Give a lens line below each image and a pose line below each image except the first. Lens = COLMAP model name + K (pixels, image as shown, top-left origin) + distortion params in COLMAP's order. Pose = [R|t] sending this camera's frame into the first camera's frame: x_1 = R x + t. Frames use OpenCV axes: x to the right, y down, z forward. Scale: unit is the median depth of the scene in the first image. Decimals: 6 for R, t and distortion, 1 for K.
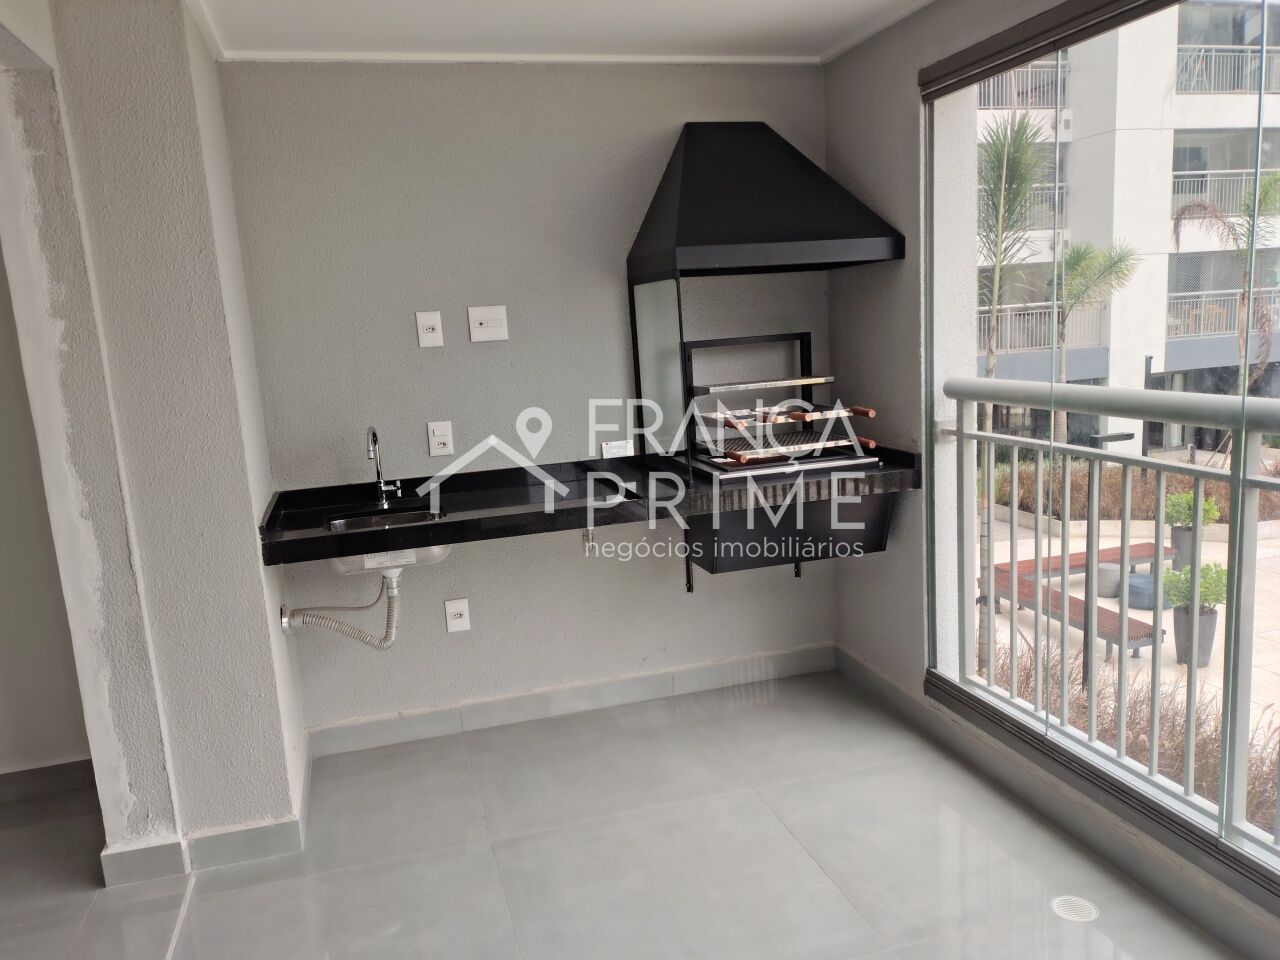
lens RADIAL K [[976.9, 0, 638.5], [0, 976.9, 490.7], [0, 0, 1]] dist [0.069457, -0.097617]
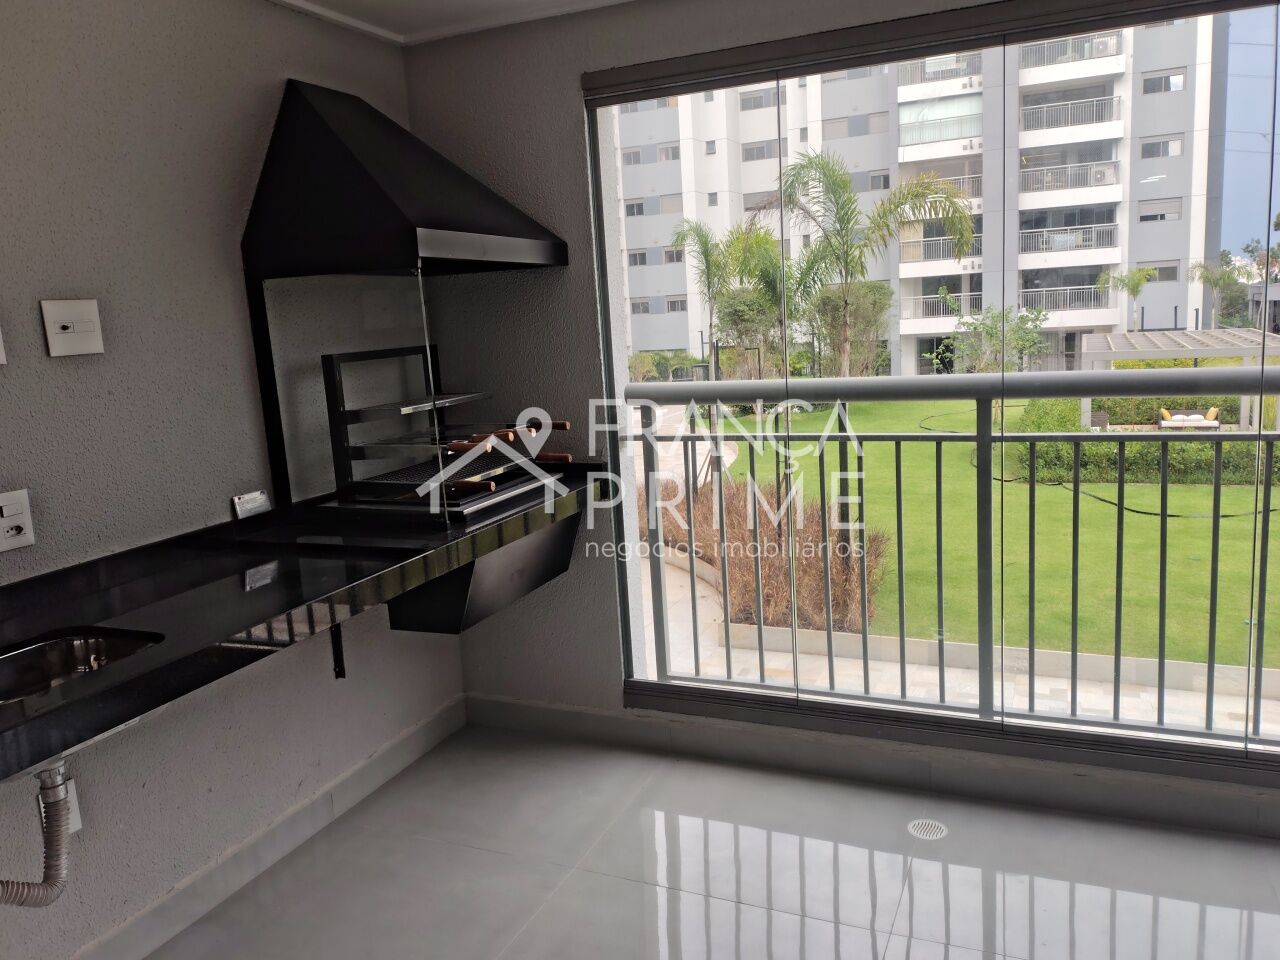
lens RADIAL K [[976.9, 0, 642.6], [0, 976.9, 460.4], [0, 0, 1]] dist [0.069457, -0.097617]
pose [[0.632657, -0.095292, 0.768547, -0.419348], [0.154663, 0.987956, -0.004819, -0.027832], [-0.758831, 0.121914, 0.639775, 0.332859]]
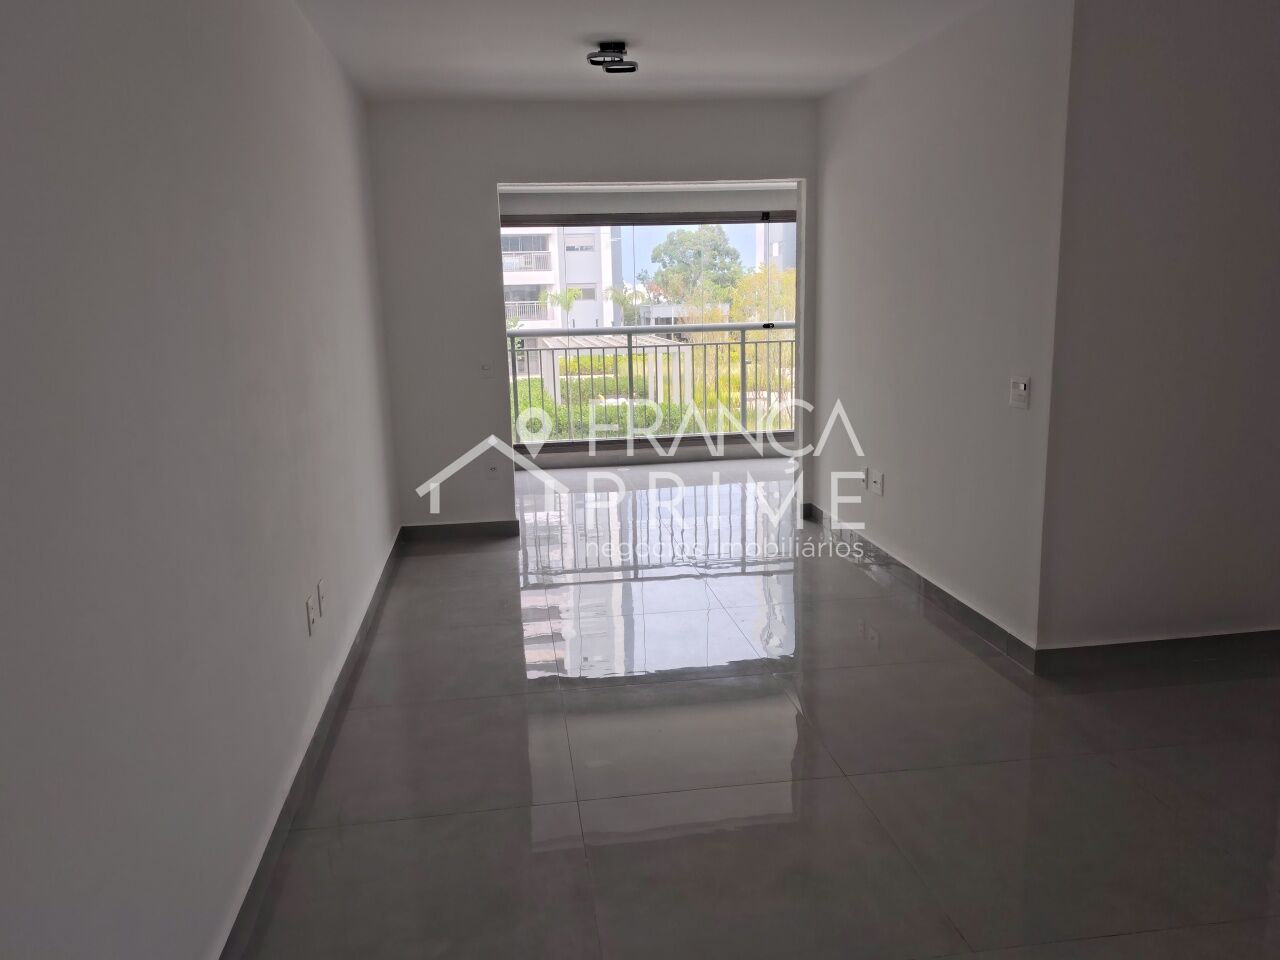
lens RADIAL K [[976.9, 0, 631.9], [0, 976.9, 477.9], [0, 0, 1]] dist [0.069457, -0.097617]
pose [[0.139886, -0.125502, 0.982182, -2.405756], [0.184788, 0.977817, 0.098626, 0.095318], [-0.972772, 0.167699, 0.159974, 0.278235]]
